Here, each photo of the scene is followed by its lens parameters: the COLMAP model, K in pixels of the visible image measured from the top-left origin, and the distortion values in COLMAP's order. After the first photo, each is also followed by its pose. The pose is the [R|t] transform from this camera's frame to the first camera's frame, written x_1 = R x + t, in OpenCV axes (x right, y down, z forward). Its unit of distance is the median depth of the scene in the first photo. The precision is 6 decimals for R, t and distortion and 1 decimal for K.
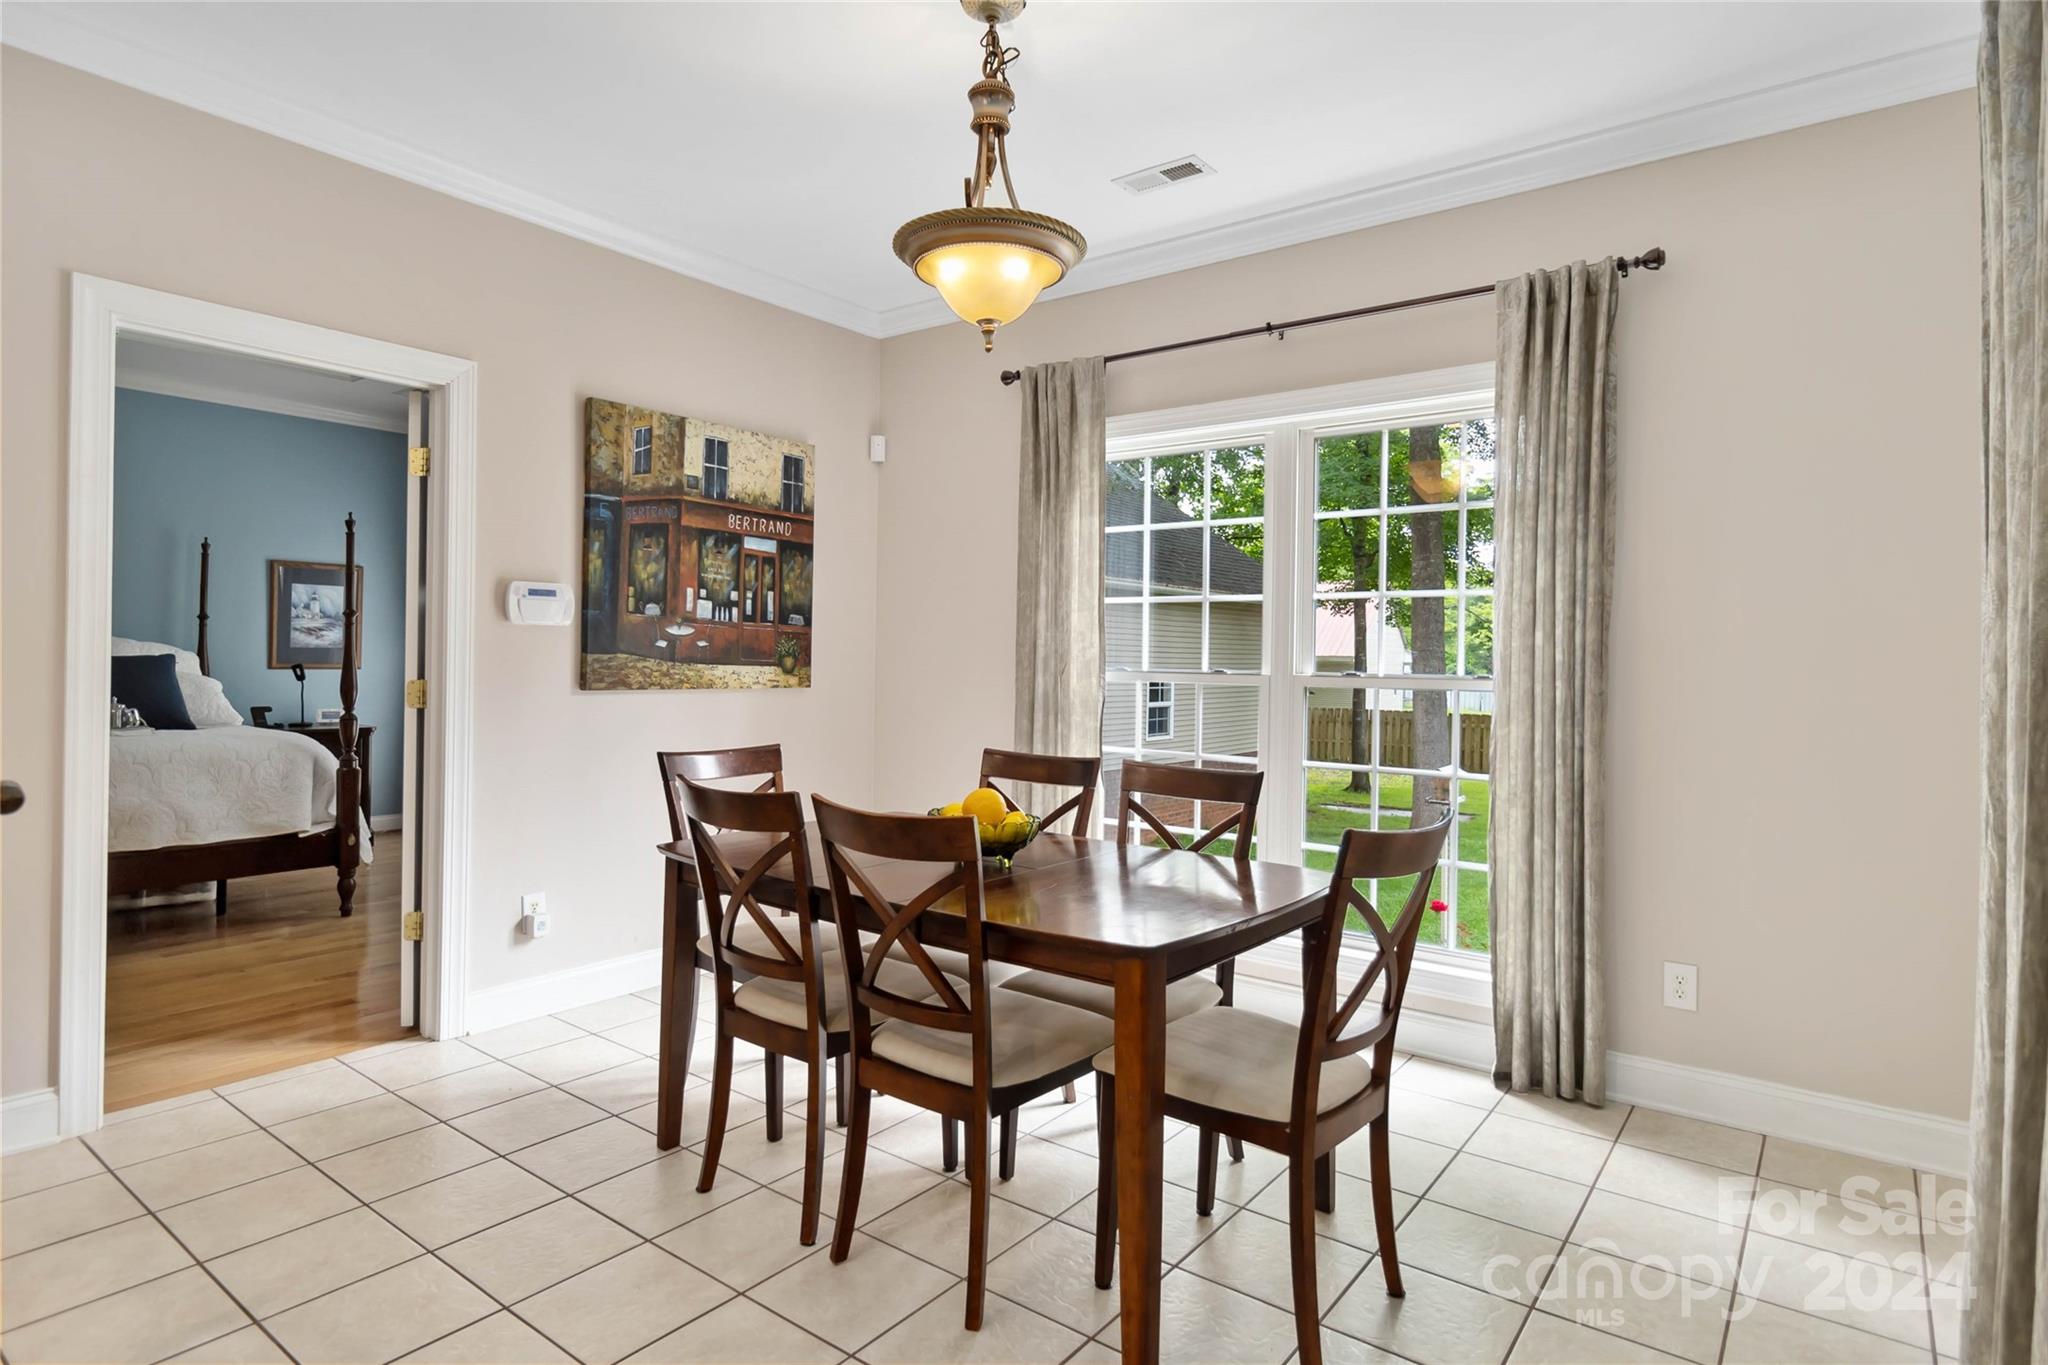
lens RADIAL K [[1100.5, 0, 1024.2], [0, 1100.5, 661.5], [0, 0, 1]] dist [0.001217, 0.000456]
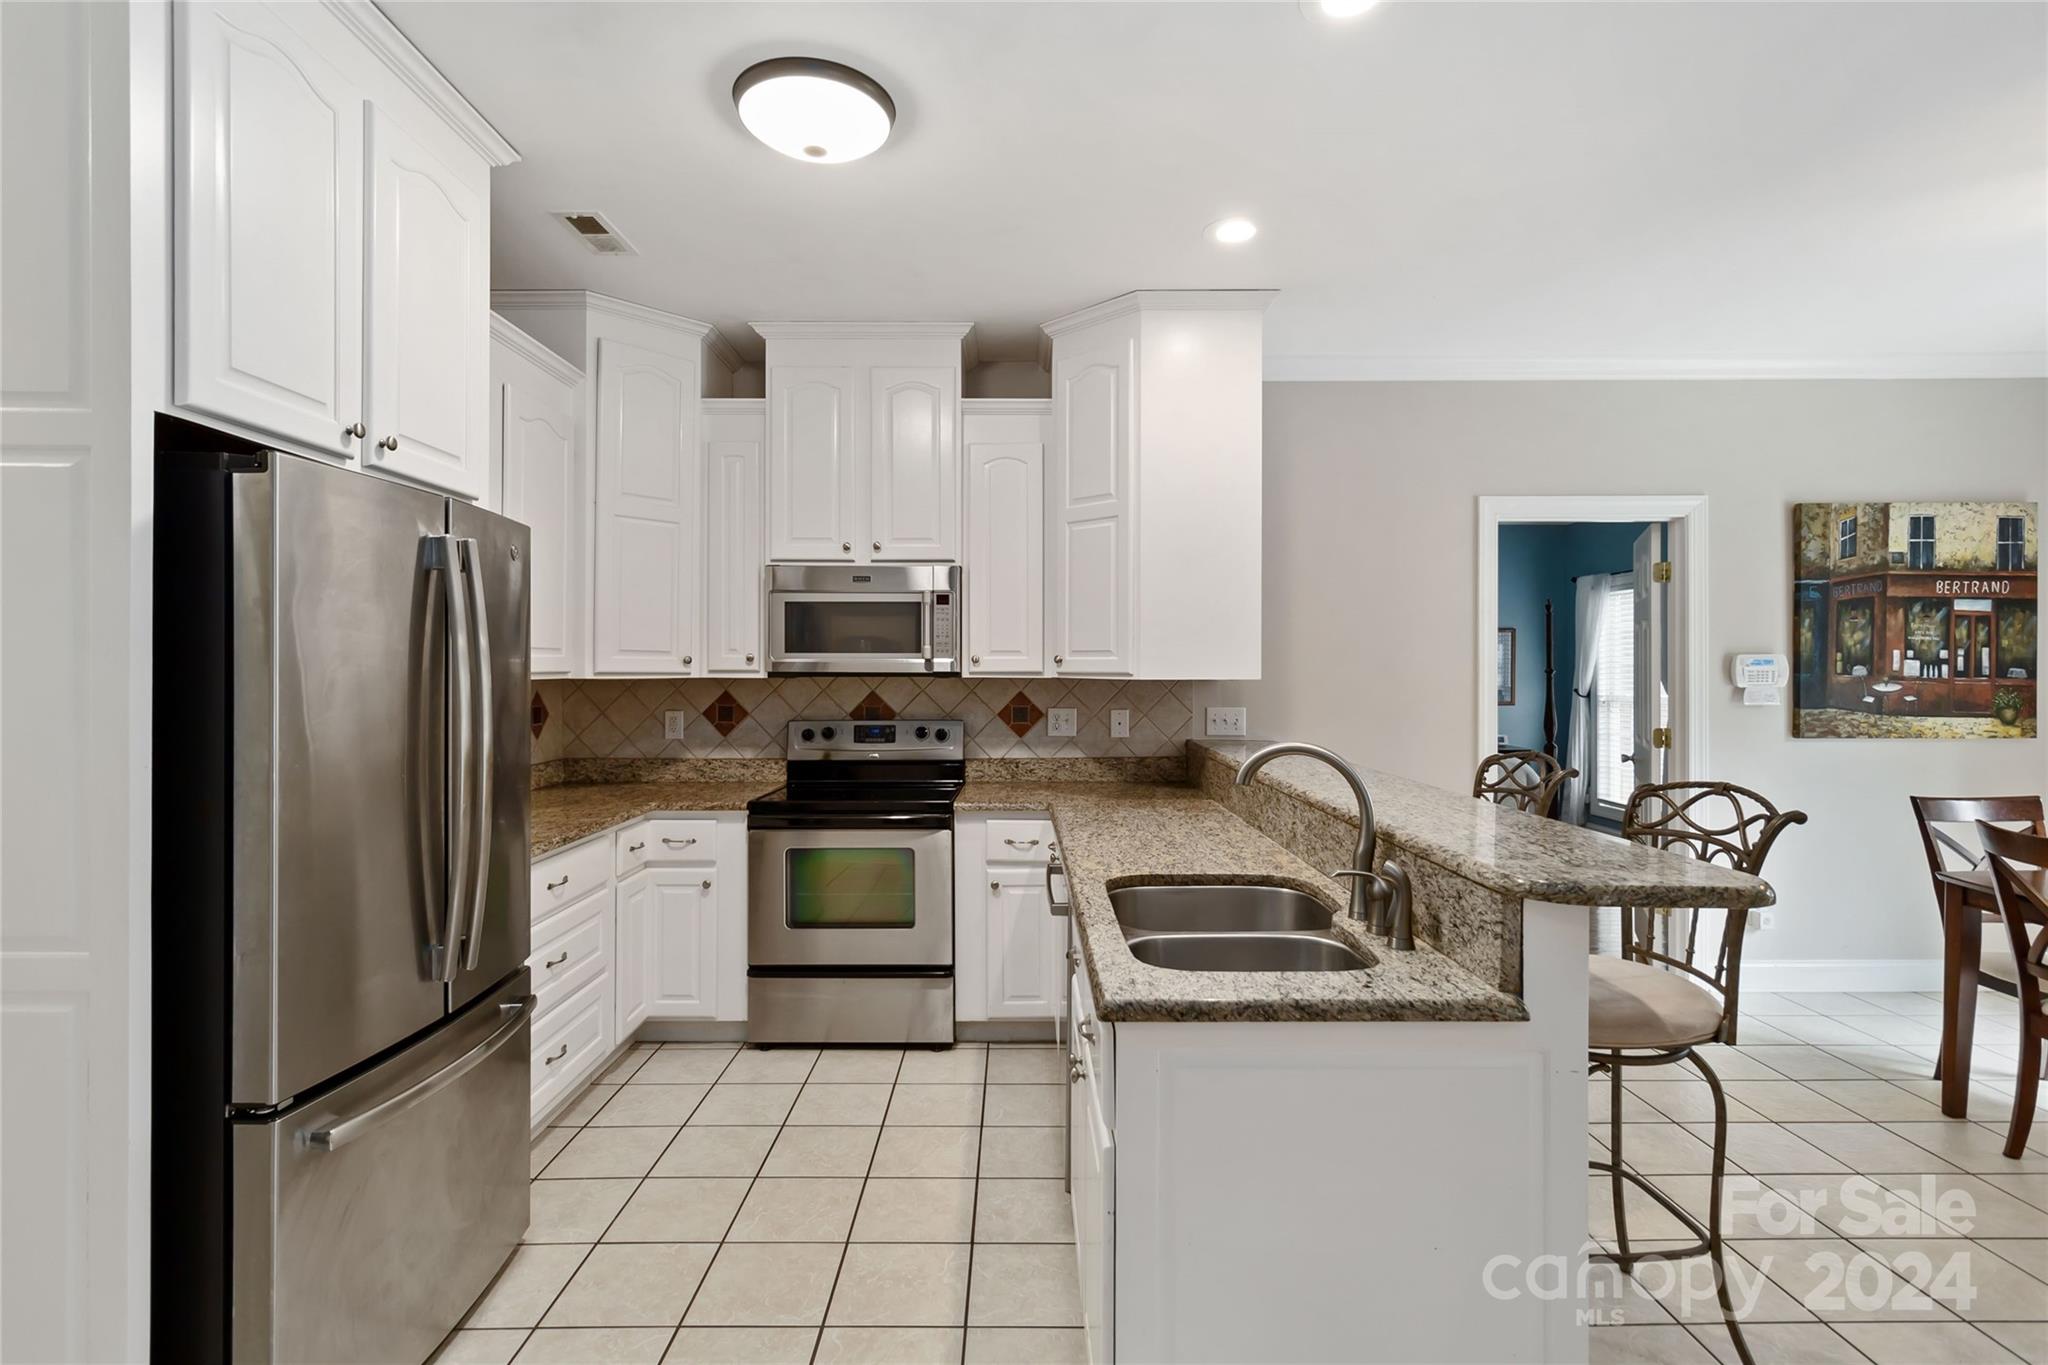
lens RADIAL K [[959.6, 0, 1016.7], [0, 959.6, 673.9], [0, 0, 1]] dist [-0.001563, 0.000416]
pose [[0.603515, -0.016769, -0.797175, -0.061220], [0.008932, 0.999858, -0.014270, -0.035992], [0.797301, 0.001492, 0.603580, -0.333858]]
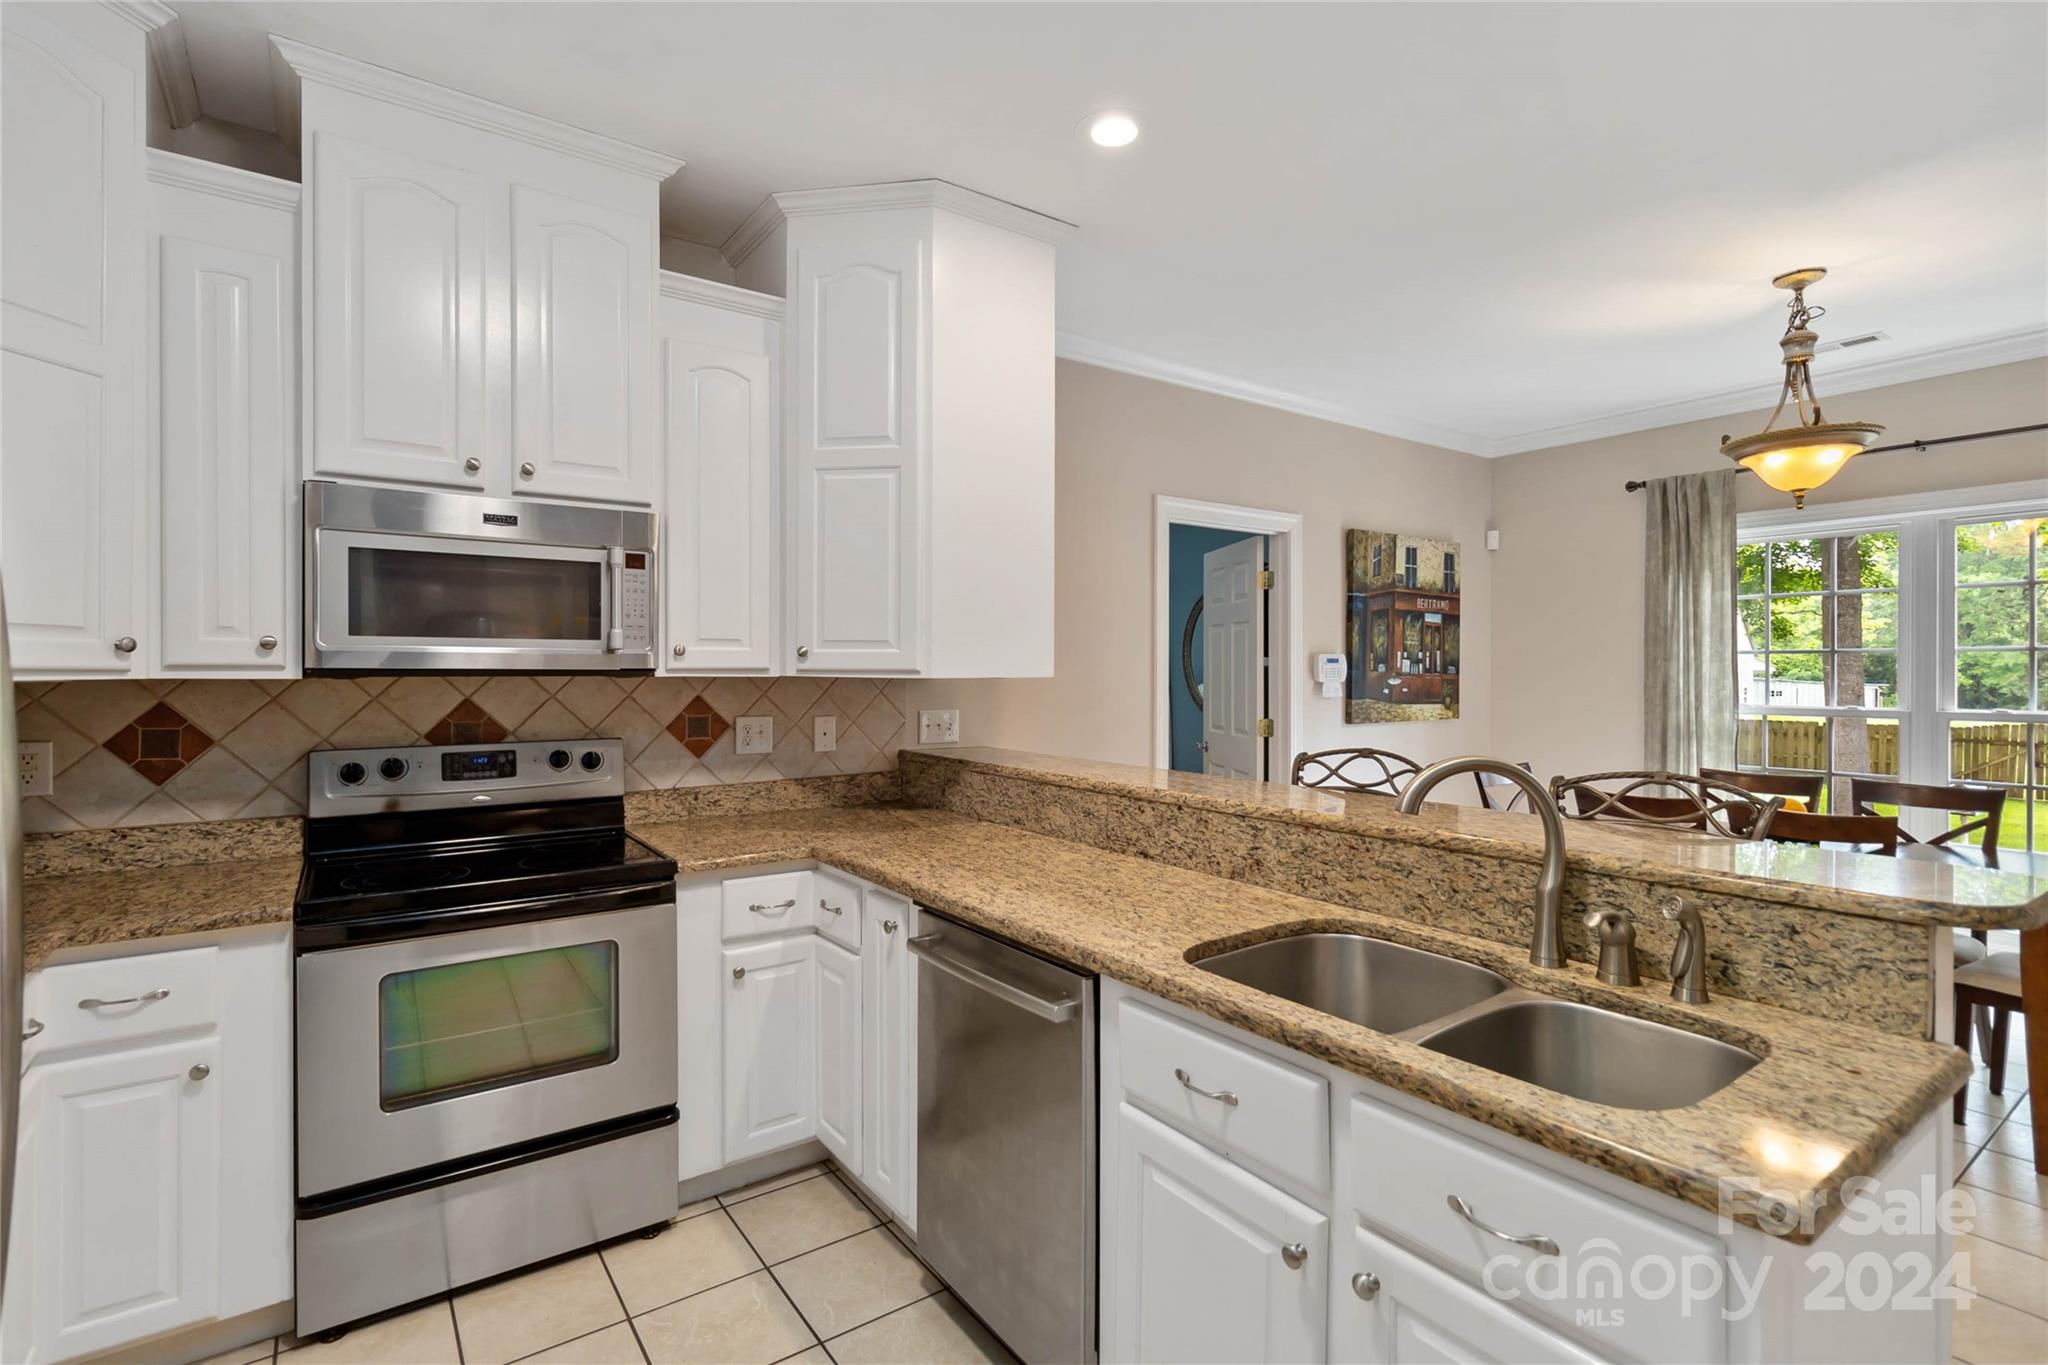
lens RADIAL K [[959.6, 0, 1016.7], [0, 959.6, 673.9], [0, 0, 1]] dist [-0.001563, 0.000416]
pose [[0.954195, -0.016549, -0.298727, -0.407438], [0.016300, 0.999862, -0.003326, -0.041869], [0.298741, -0.001696, 0.954333, -0.352276]]
